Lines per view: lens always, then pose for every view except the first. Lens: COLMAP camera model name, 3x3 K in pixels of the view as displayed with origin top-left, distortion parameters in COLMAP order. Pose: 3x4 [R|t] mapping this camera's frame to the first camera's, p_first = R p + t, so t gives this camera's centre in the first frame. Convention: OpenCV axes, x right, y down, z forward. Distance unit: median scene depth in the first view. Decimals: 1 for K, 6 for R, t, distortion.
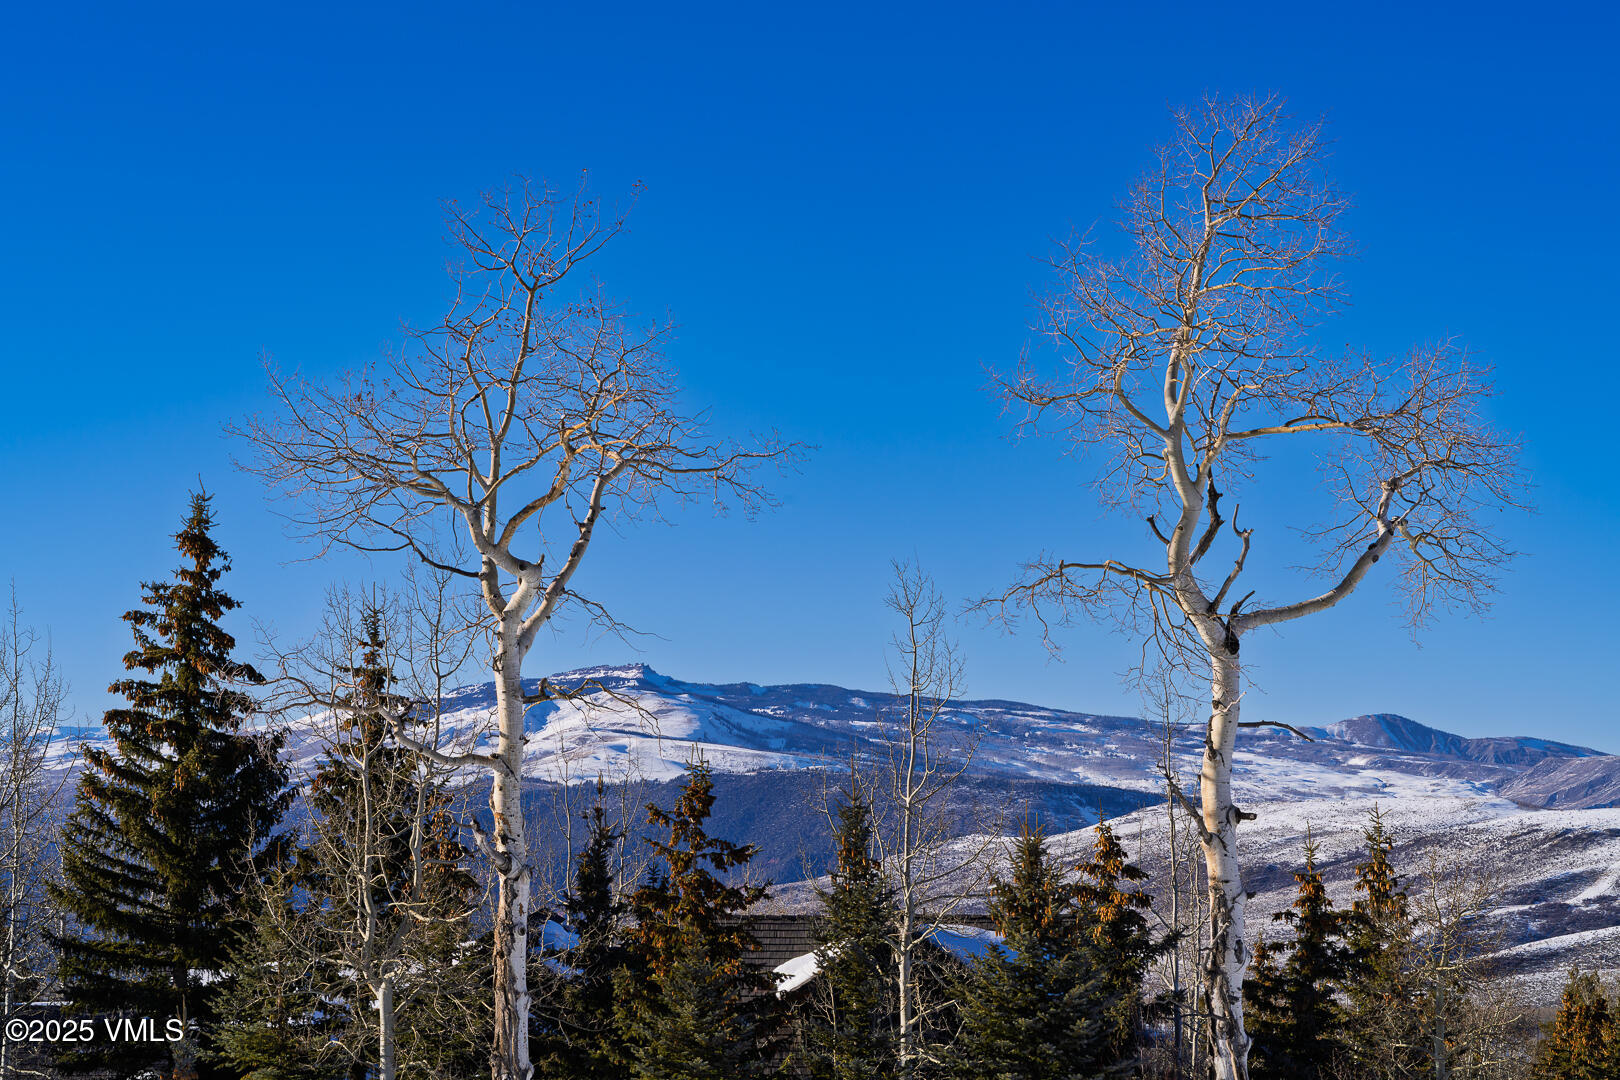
lens RADIAL K [[3612.6, 0, 850.5], [0, 3612.6, 536.7], [0, 0, 1]] dist [-0.050205, 0.000000]
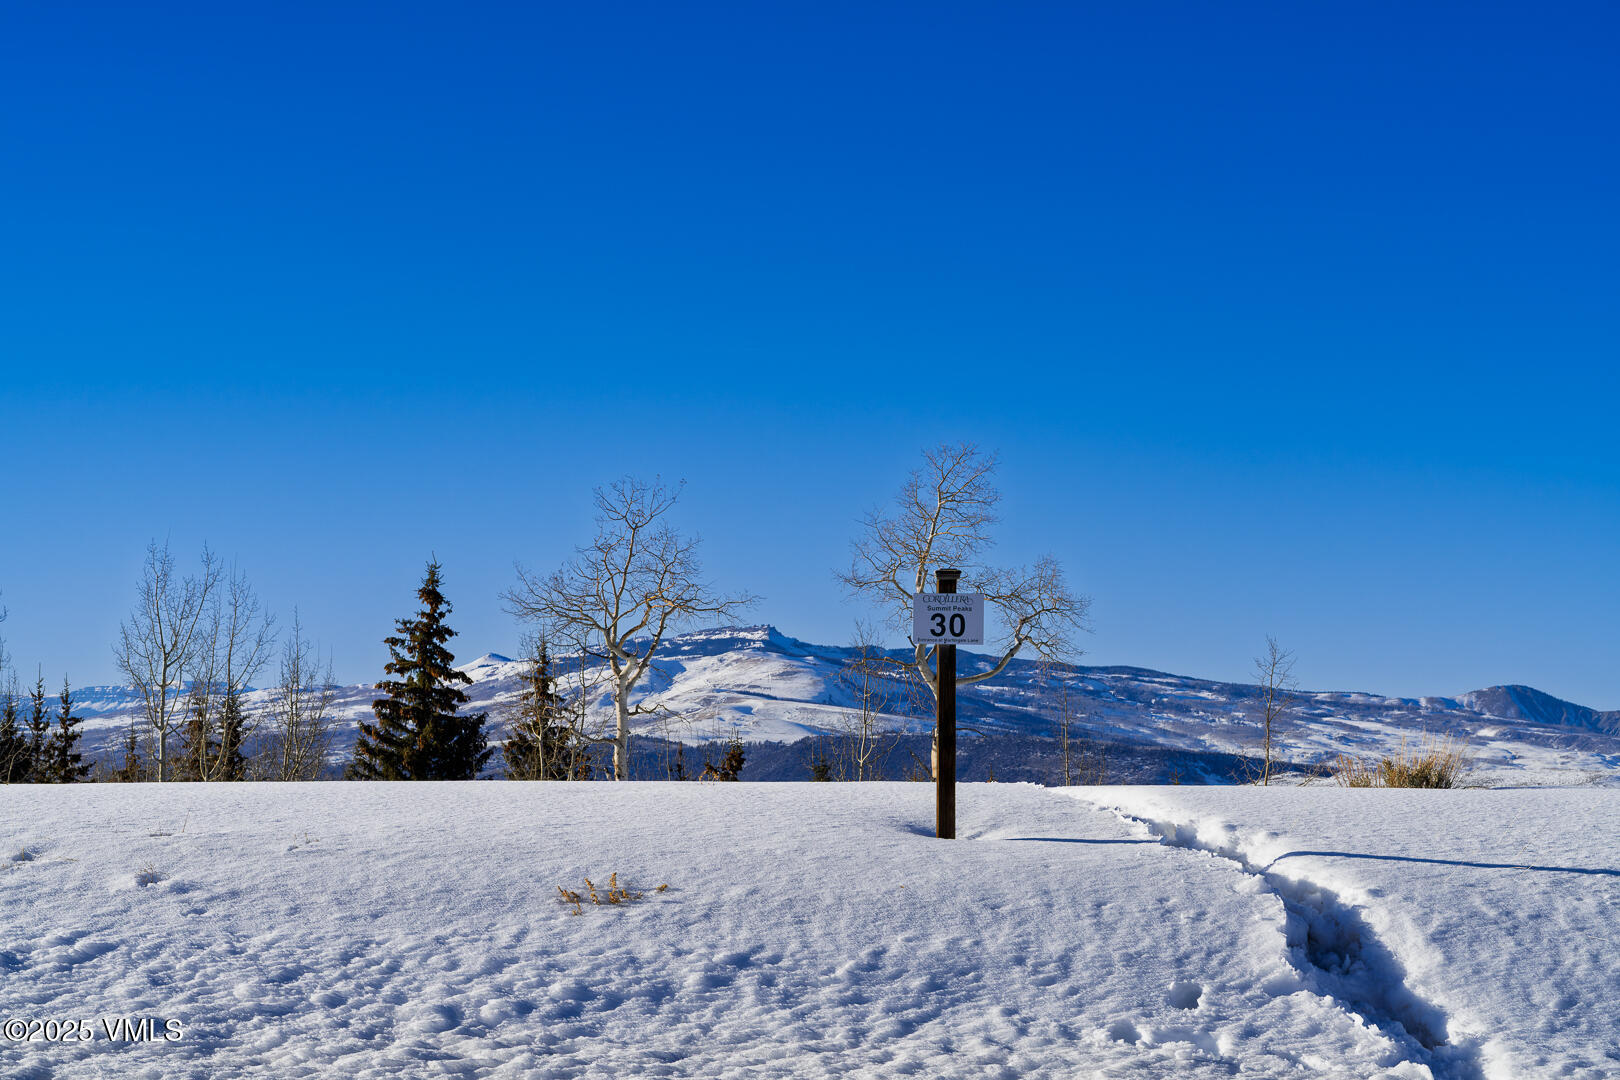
lens RADIAL K [[3612.6, 0, 810.7], [0, 3612.6, 541.5], [0, 0, 1]] dist [-0.050205, 0.000000]
pose [[0.998871, 0.011467, -0.046101, 0.057042], [-0.010937, 0.999872, 0.011715, -0.041793], [0.046230, -0.011197, 0.998868, -0.569726]]
